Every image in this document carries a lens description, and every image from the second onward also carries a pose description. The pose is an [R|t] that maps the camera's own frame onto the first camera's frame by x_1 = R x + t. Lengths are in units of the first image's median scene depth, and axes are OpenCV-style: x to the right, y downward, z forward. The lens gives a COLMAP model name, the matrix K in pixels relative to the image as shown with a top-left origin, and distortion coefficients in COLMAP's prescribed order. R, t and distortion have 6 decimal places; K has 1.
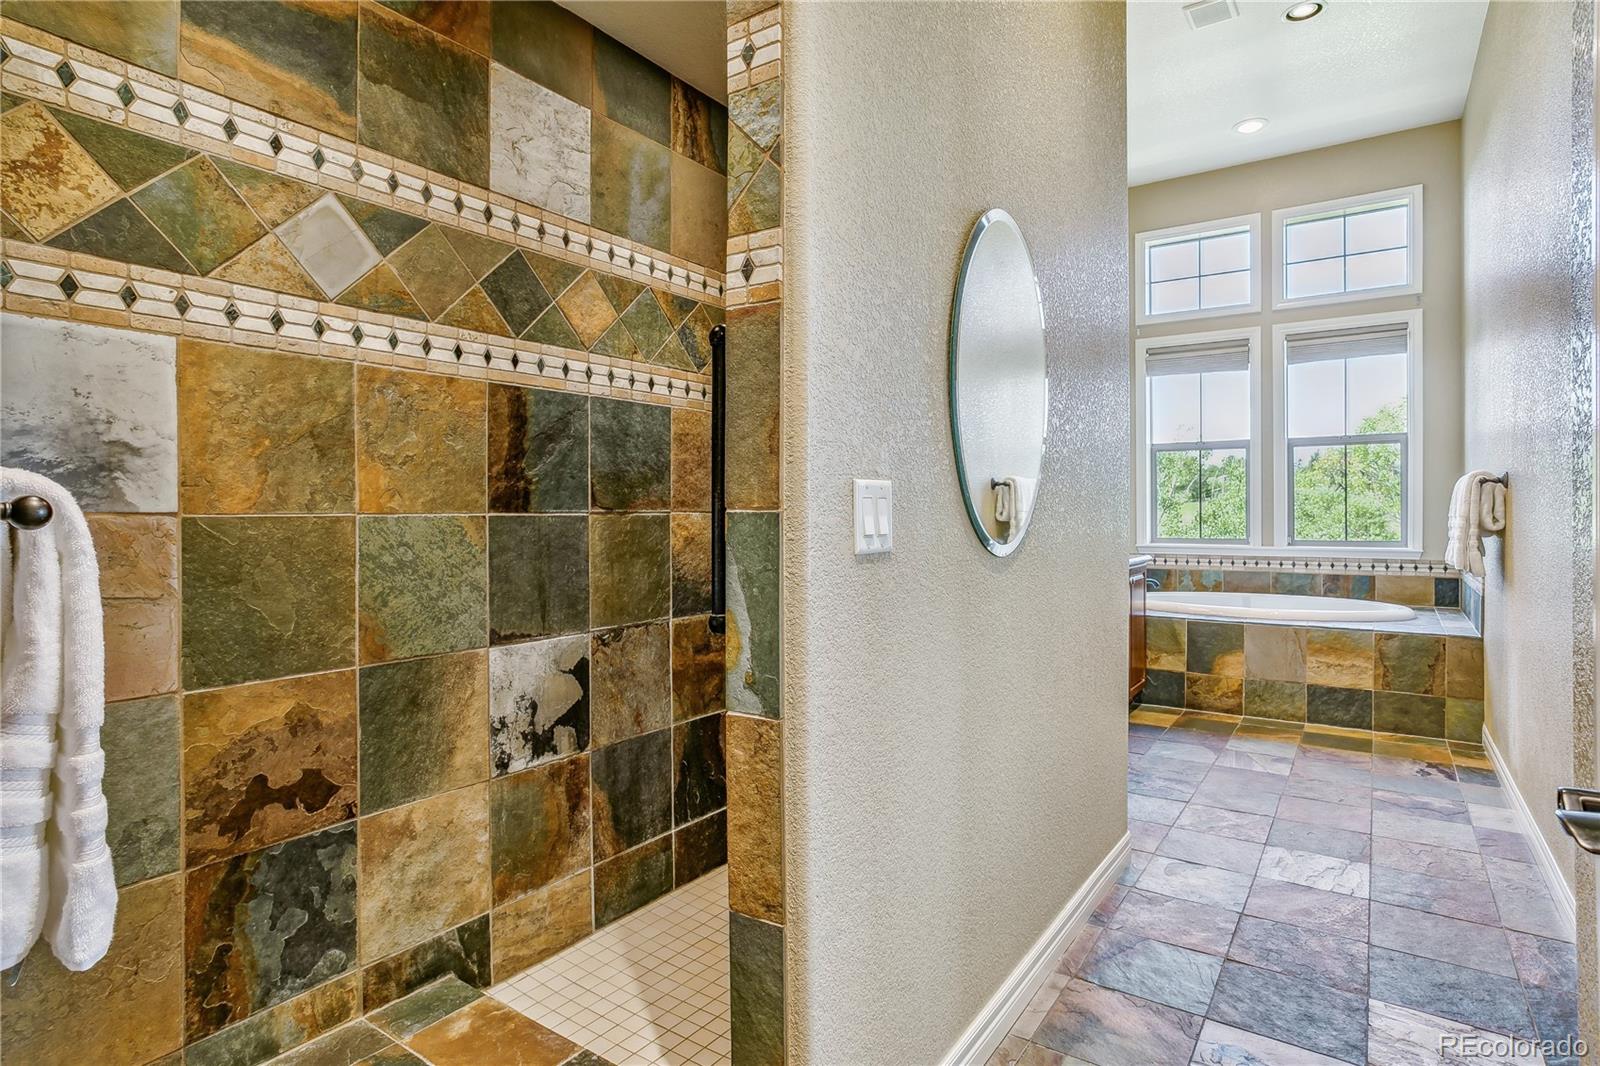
lens RADIAL K [[849.0, 0, 799.4], [0, 849.0, 531.1], [0, 0, 1]] dist [-0.032781, 0.000407]
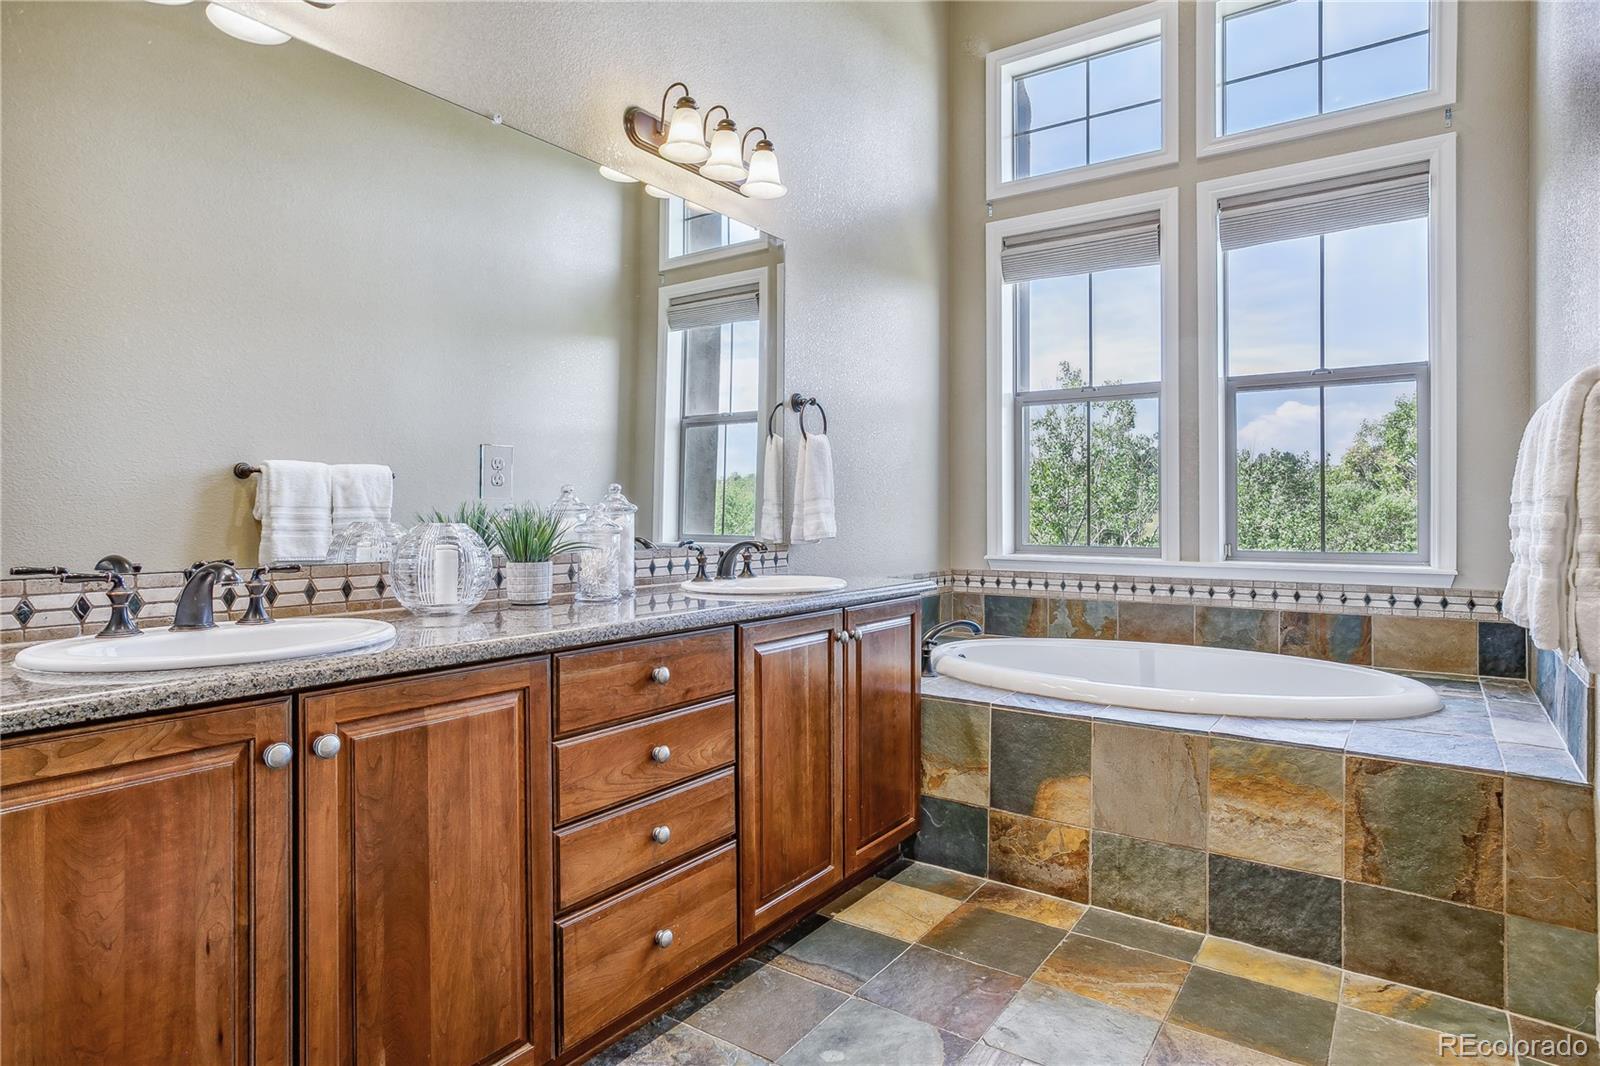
lens RADIAL K [[903.6, 0, 800.2], [0, 903.6, 521.0], [0, 0, 1]] dist [-0.023456, 0.007178]
pose [[0.999988, 0.004796, -0.000819, 0.342878], [-0.004806, 0.999911, -0.012412, -0.001075], [0.000760, 0.012416, 0.999923, 0.445953]]
